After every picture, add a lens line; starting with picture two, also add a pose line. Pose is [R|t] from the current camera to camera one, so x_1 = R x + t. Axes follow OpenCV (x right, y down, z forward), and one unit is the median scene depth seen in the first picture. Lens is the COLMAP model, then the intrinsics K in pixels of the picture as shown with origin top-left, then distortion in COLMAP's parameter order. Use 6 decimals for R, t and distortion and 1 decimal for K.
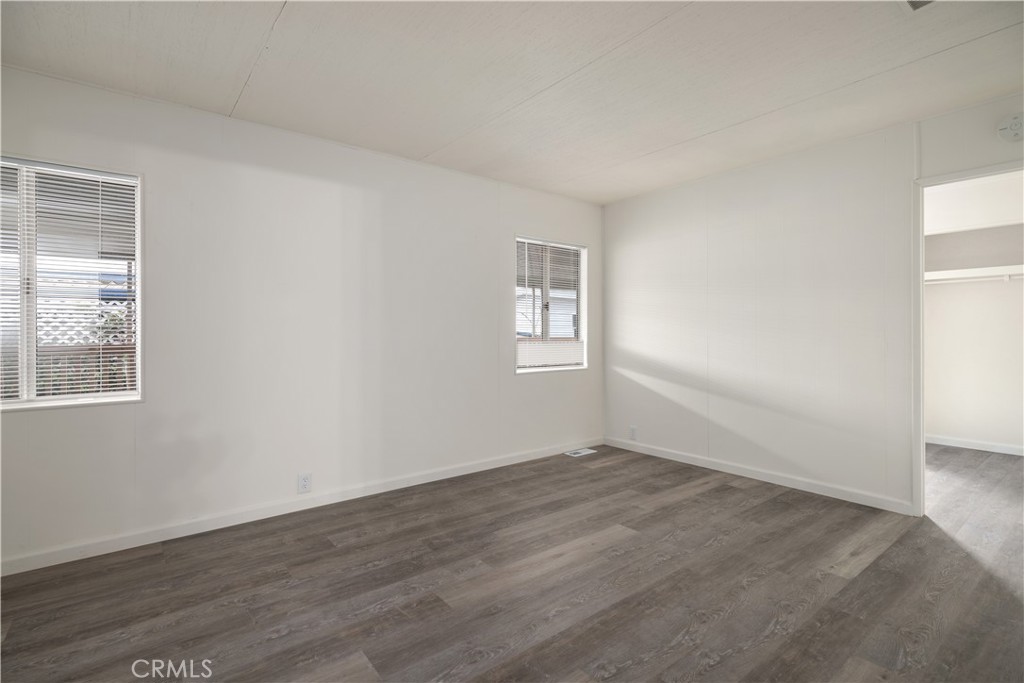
lens RADIAL K [[481.9, 0, 512.0], [0, 481.9, 341.5], [0, 0, 1]] dist [0.002112, 0.000429]
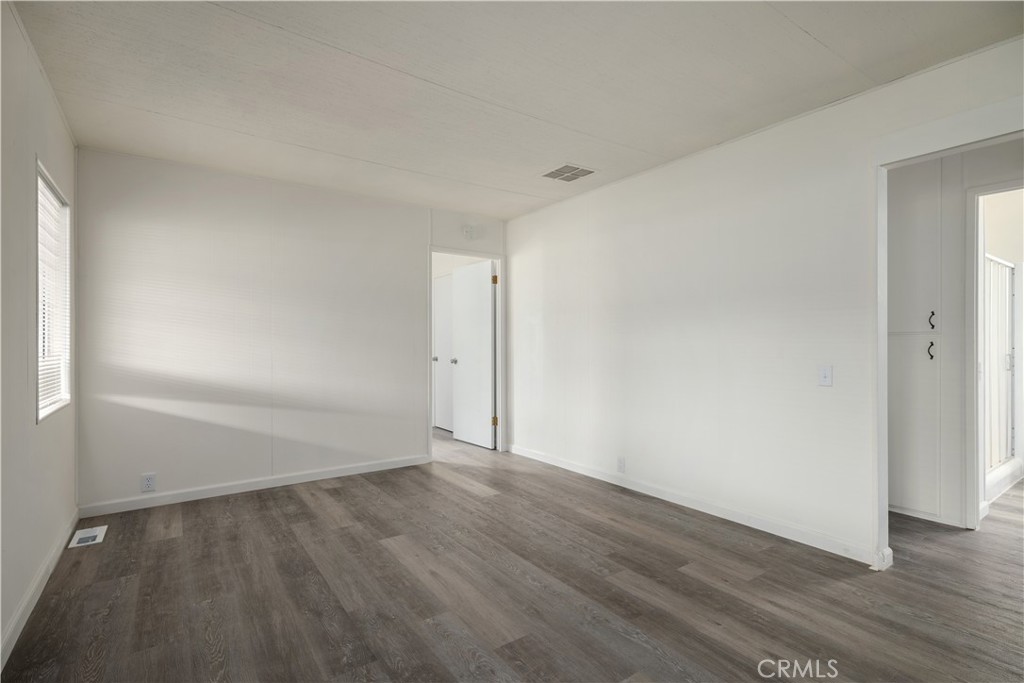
lens RADIAL K [[481.9, 0, 512.0], [0, 481.9, 341.5], [0, 0, 1]] dist [0.002112, 0.000429]
pose [[0.051968, 0.009038, 0.998608, -0.654073], [0.020280, 0.999743, -0.010104, -0.007886], [-0.998443, 0.020777, 0.051771, 0.589591]]
